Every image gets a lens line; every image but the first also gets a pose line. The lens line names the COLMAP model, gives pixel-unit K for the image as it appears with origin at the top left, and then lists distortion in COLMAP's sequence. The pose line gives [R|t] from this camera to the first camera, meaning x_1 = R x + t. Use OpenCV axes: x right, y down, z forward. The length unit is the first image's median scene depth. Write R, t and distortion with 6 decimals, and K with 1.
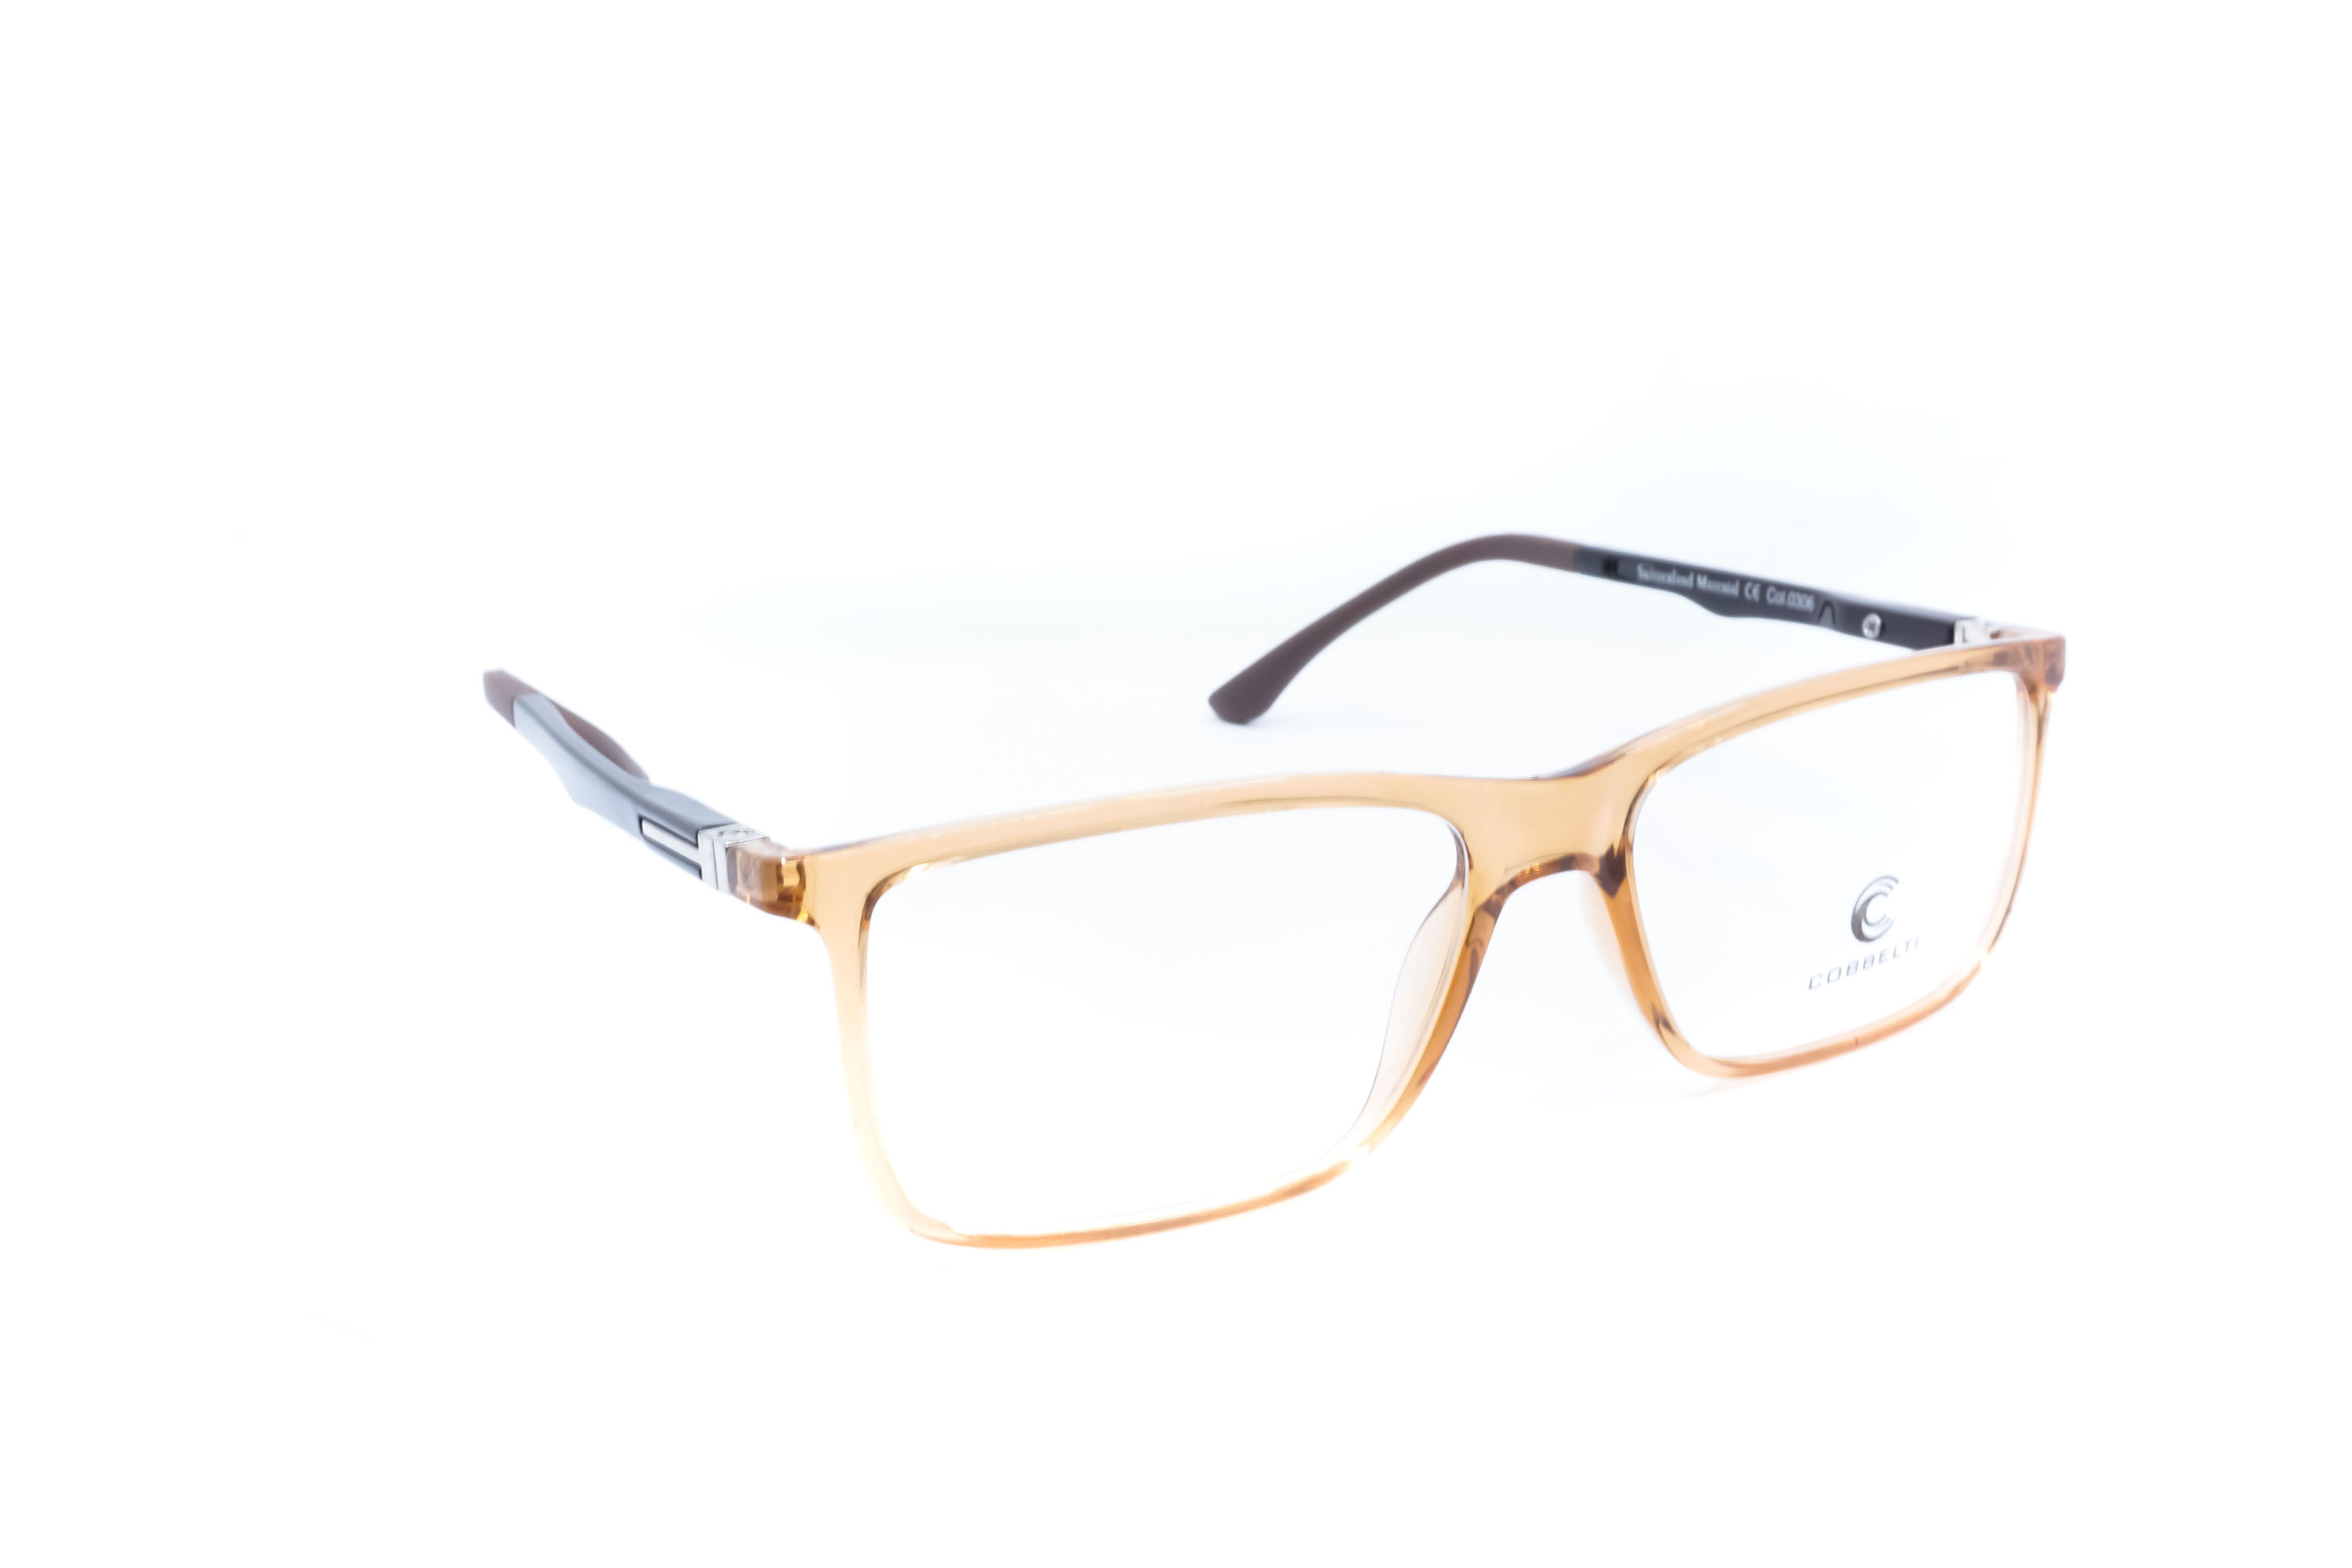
lens RADIAL K [[2644.9, 0, 1179.8], [0, 2644.9, 778.8], [0, 0, 1]] dist [-0.004648, 0.000000]
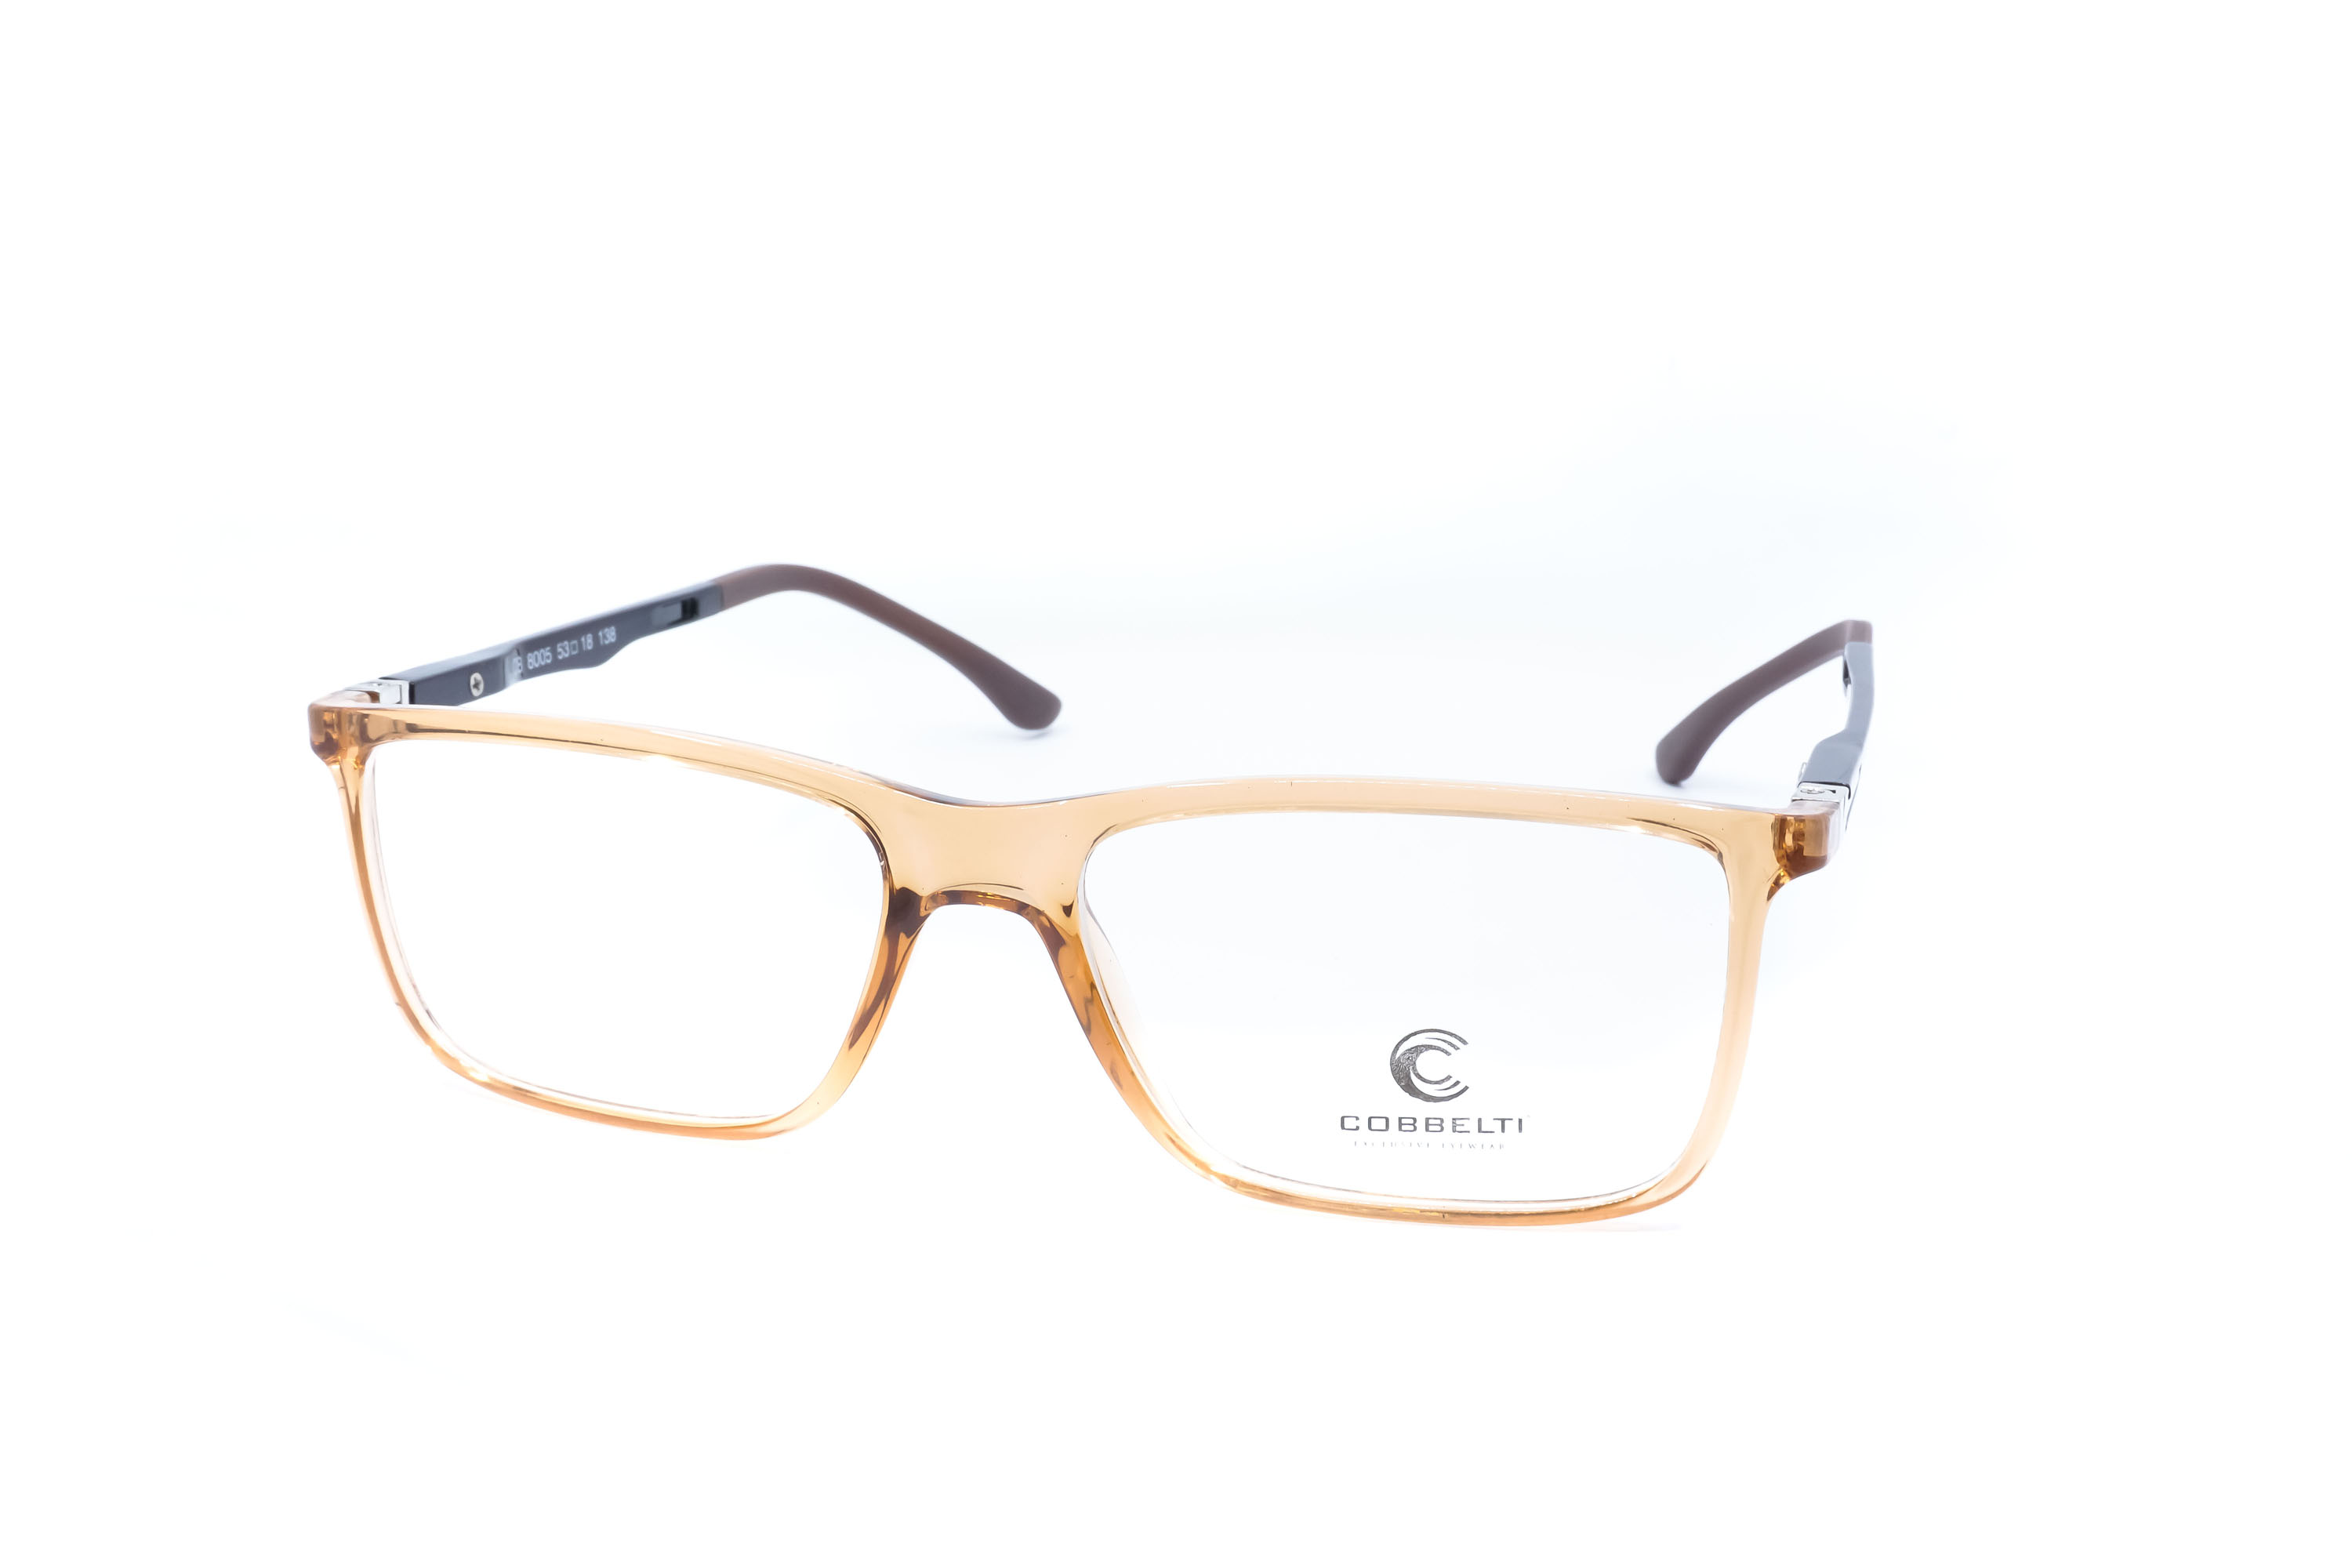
lens RADIAL K [[2644.9, 0, 1174.3], [0, 2644.9, 807.7], [0, 0, 1]] dist [-0.004648, 0.000000]
pose [[0.710342, 0.214428, -0.670399, 0.711338], [-0.202065, 0.974498, 0.097590, -0.092205], [0.674229, 0.066142, 0.735555, 0.287376]]
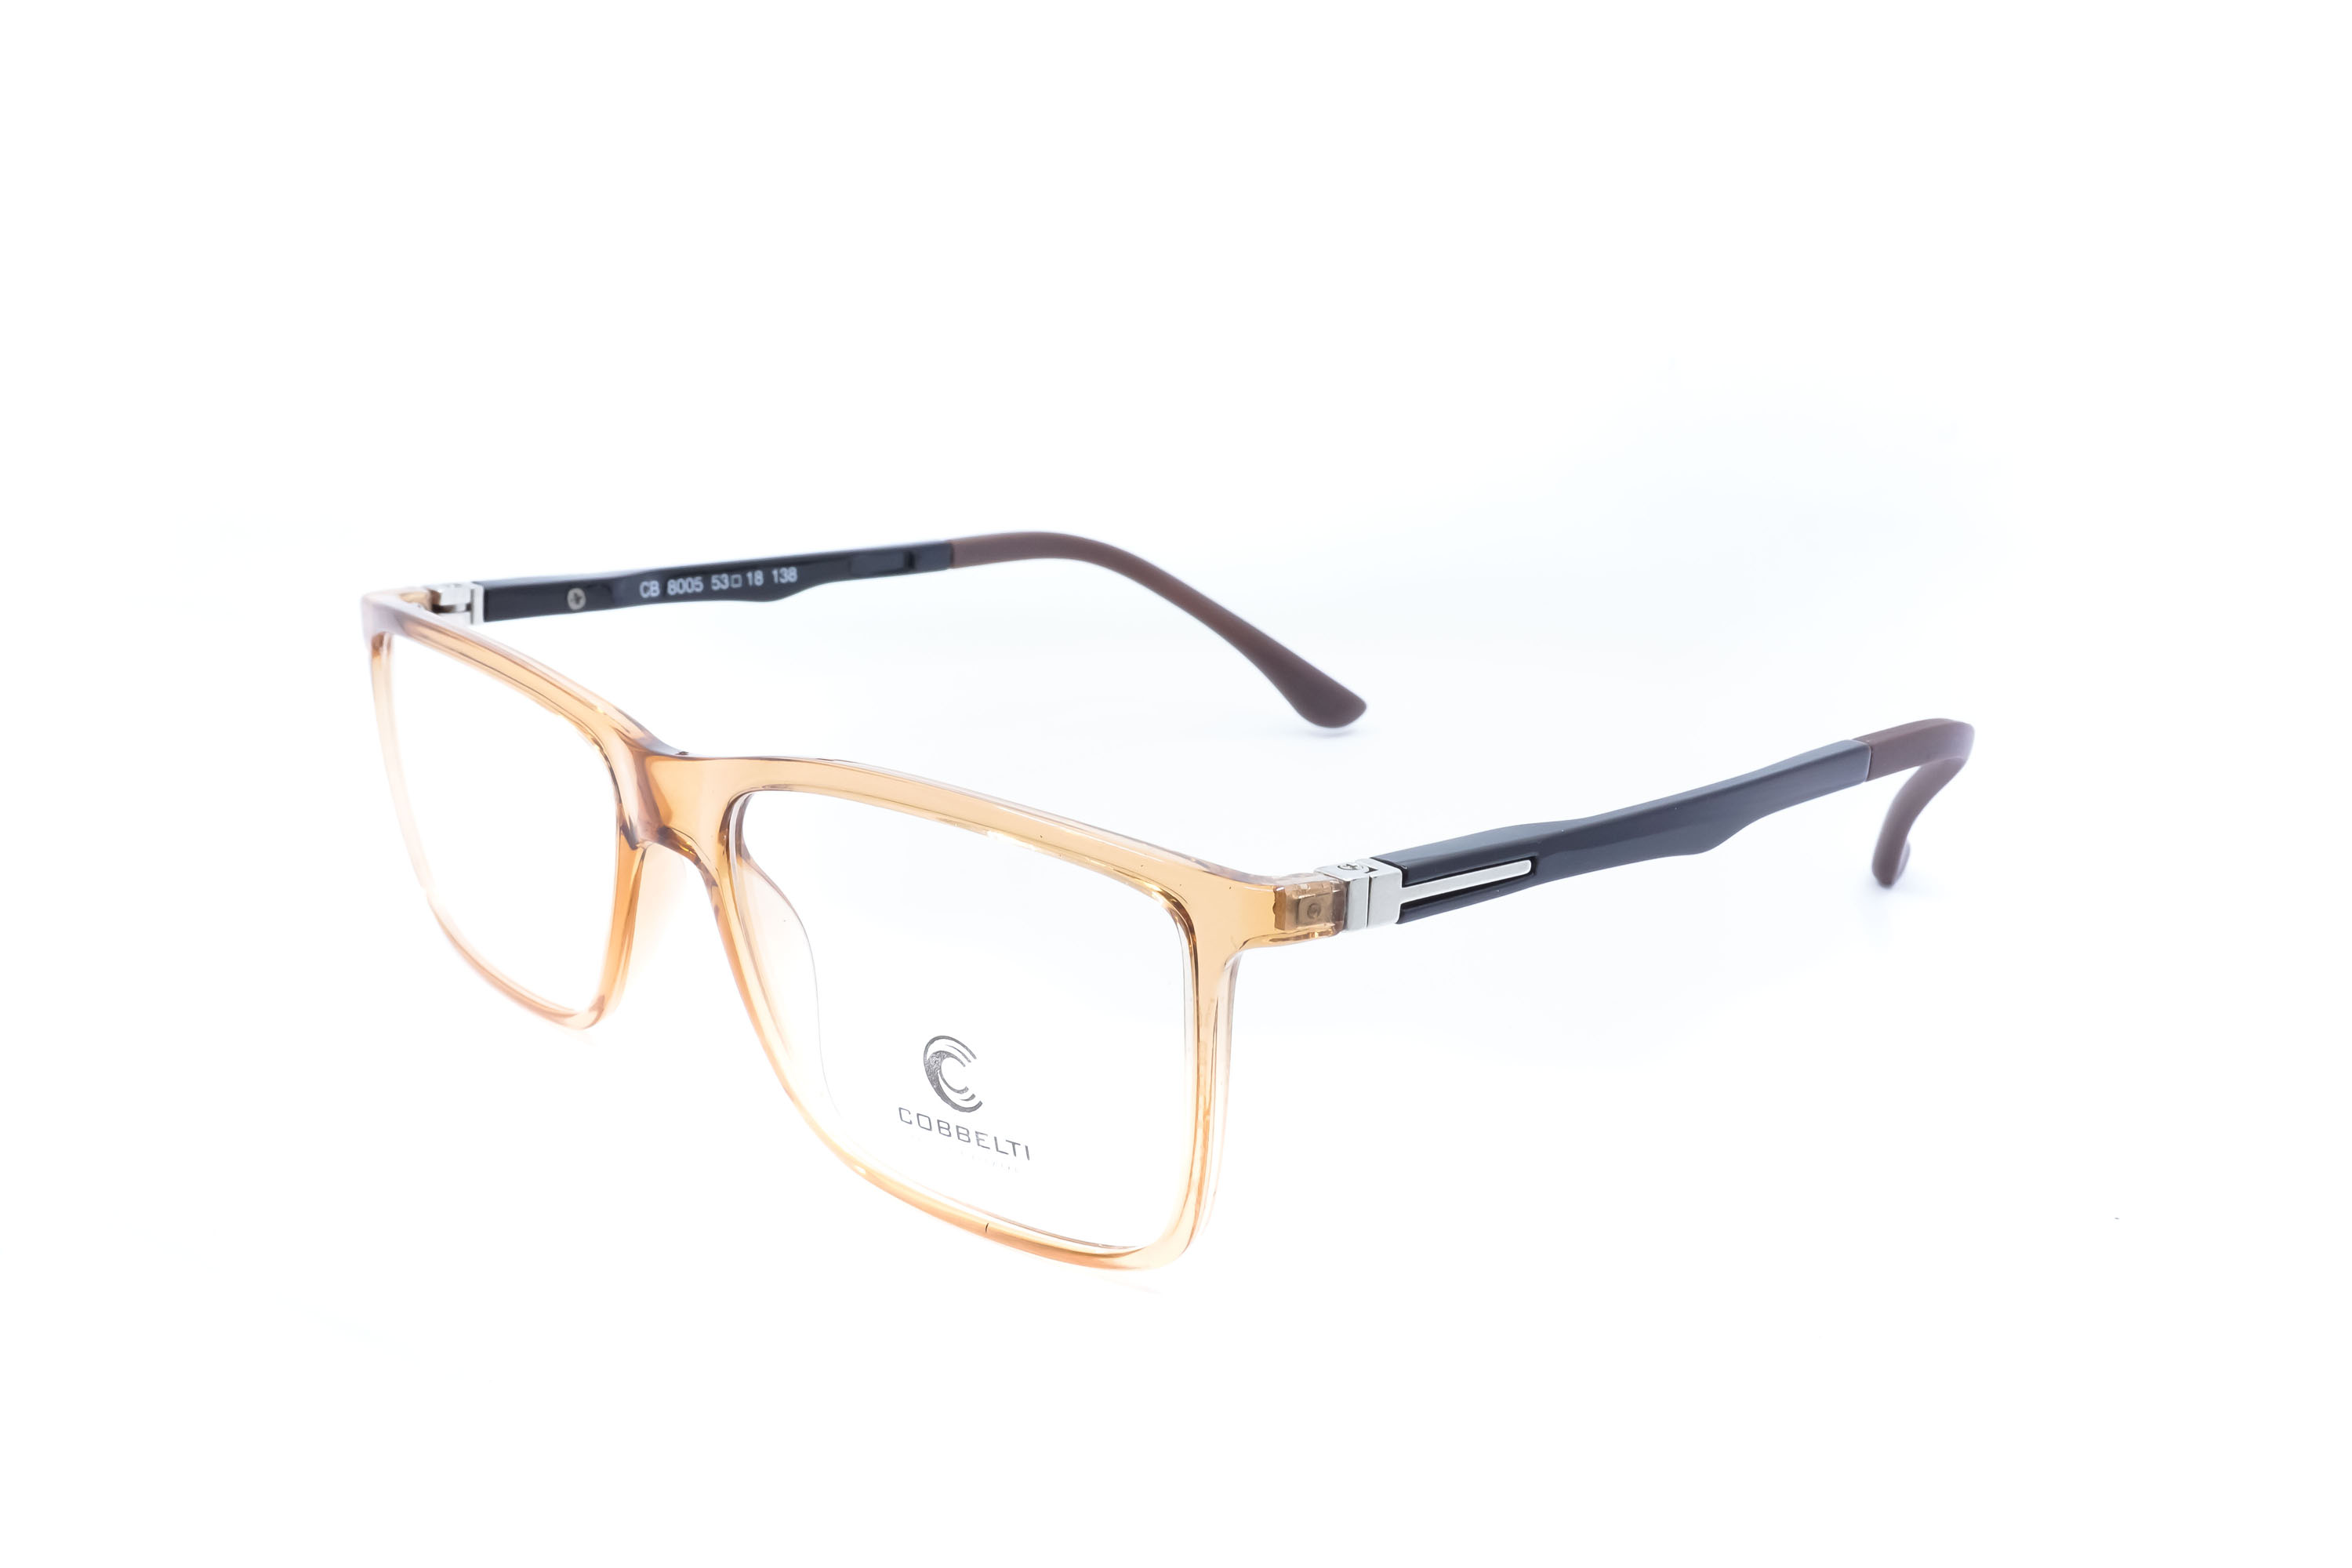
lens RADIAL K [[2644.9, 0, 1179.0], [0, 2644.9, 803.3], [0, 0, 1]] dist [-0.004648, 0.000000]
pose [[0.271106, 0.299401, -0.914801, 0.976365], [-0.281291, 0.933549, 0.222175, -0.228561], [0.920531, 0.197092, 0.337310, 0.710340]]
